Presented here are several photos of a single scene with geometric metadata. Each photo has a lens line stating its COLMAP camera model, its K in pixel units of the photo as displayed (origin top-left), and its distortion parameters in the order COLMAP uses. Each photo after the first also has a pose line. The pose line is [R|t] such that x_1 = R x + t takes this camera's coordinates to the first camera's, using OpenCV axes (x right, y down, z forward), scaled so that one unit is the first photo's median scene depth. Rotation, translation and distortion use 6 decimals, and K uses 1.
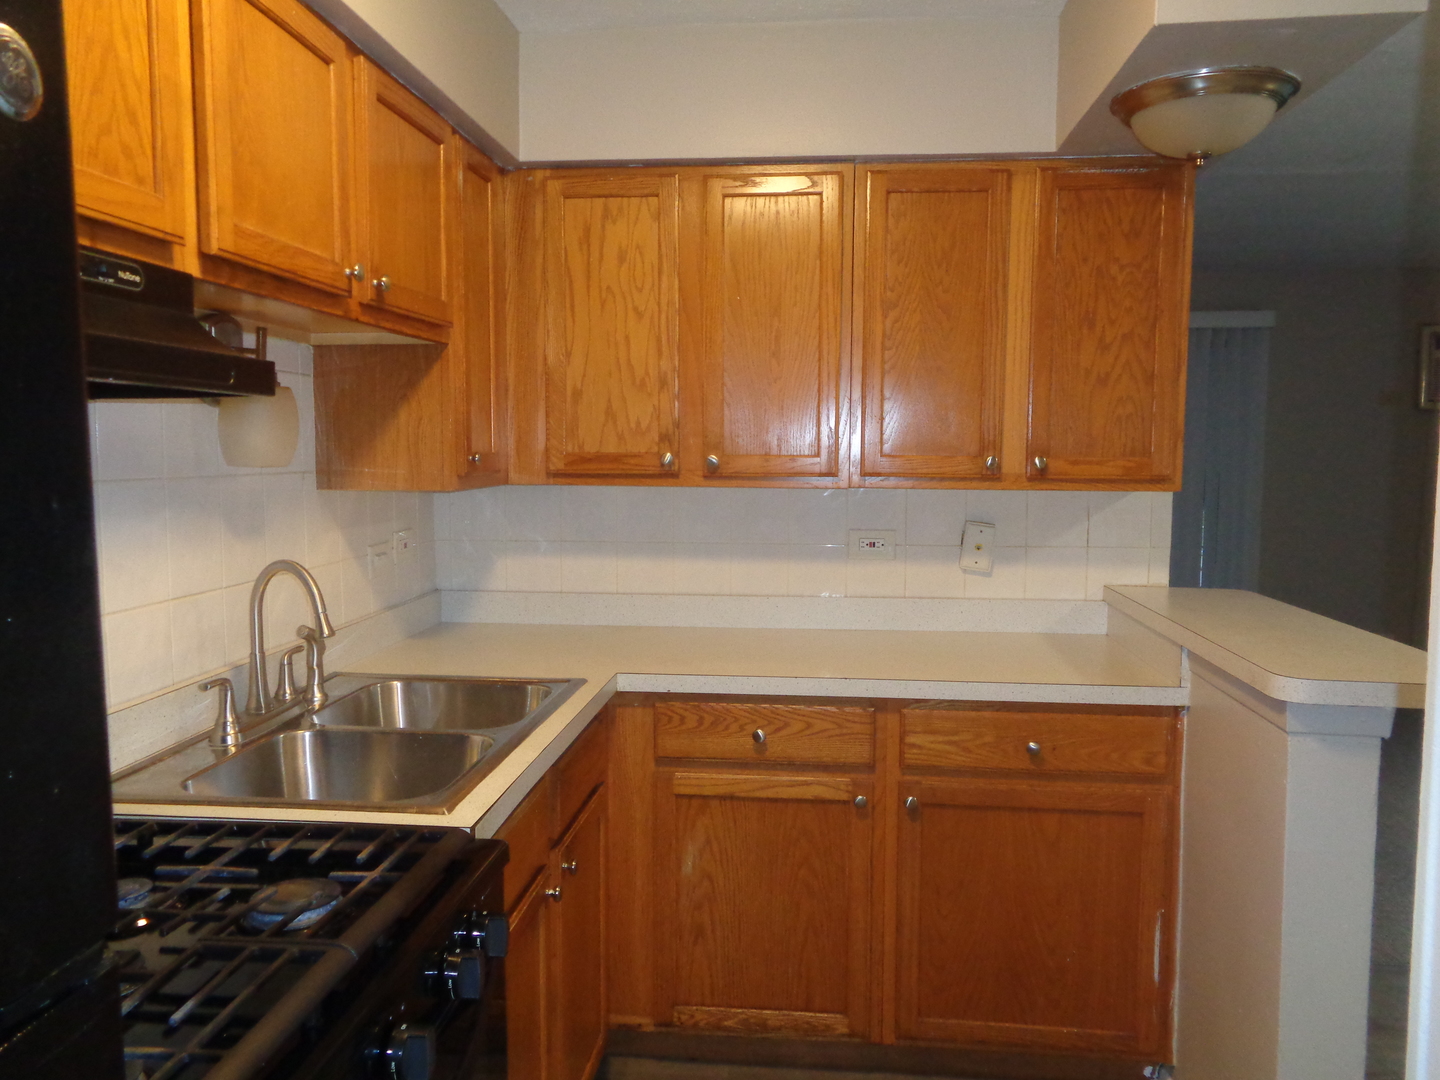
lens RADIAL K [[1055.1, 0, 721.4], [0, 1055.1, 538.4], [0, 0, 1]] dist [-0.032409, 0.003509]
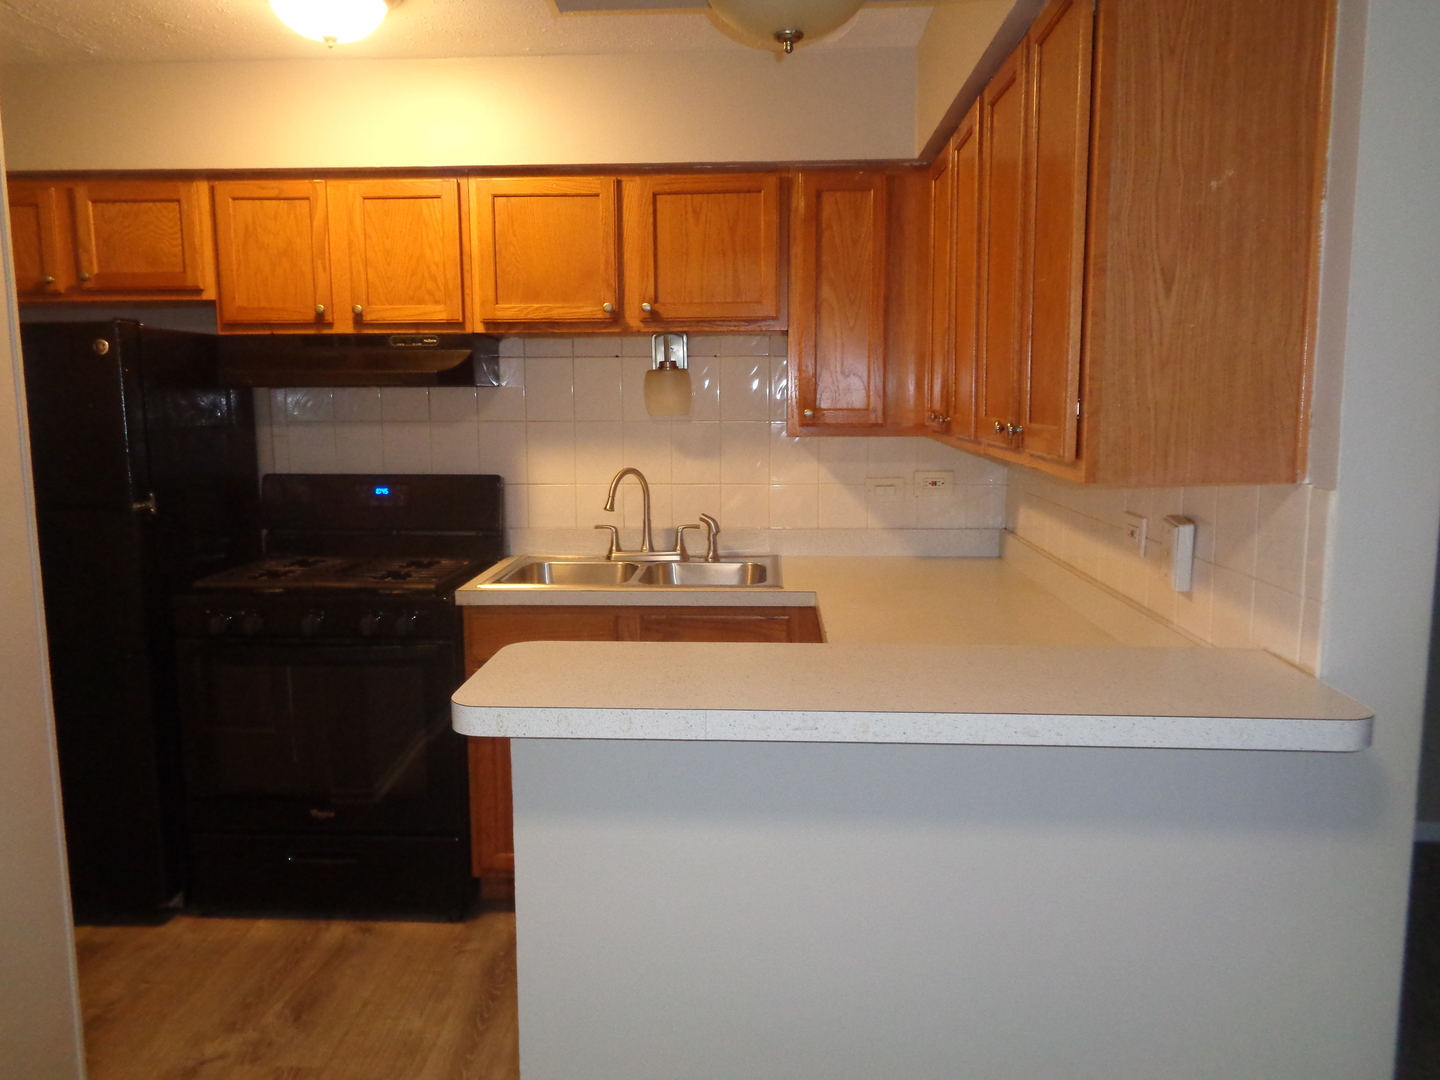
lens RADIAL K [[1055.1, 0, 729.4], [0, 1055.1, 544.0], [0, 0, 1]] dist [-0.032409, 0.003509]
pose [[0.065699, 0.134847, -0.988686, 2.170693], [-0.086192, 0.987890, 0.129011, -0.152742], [0.994110, 0.076741, 0.076526, 1.593360]]
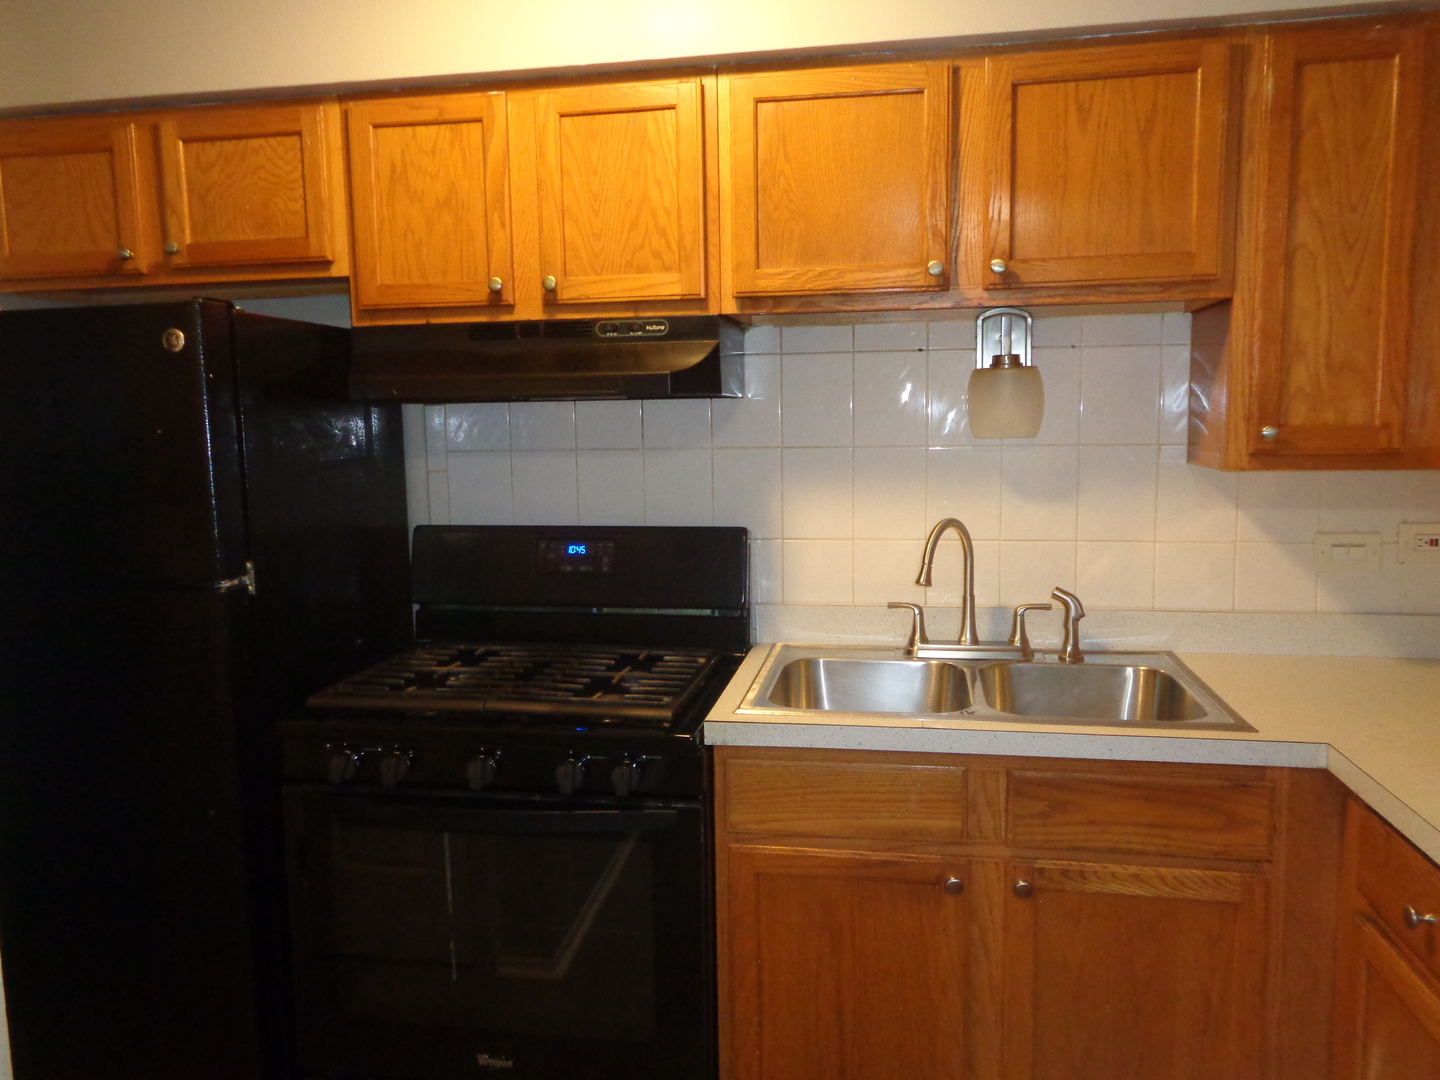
lens RADIAL K [[1055.1, 0, 715.5], [0, 1055.1, 548.0], [0, 0, 1]] dist [-0.032409, 0.003509]
pose [[-0.080012, 0.121135, -0.989406, 1.201664], [-0.072970, 0.989213, 0.127012, -0.119510], [0.994119, 0.082360, -0.070310, 1.258393]]
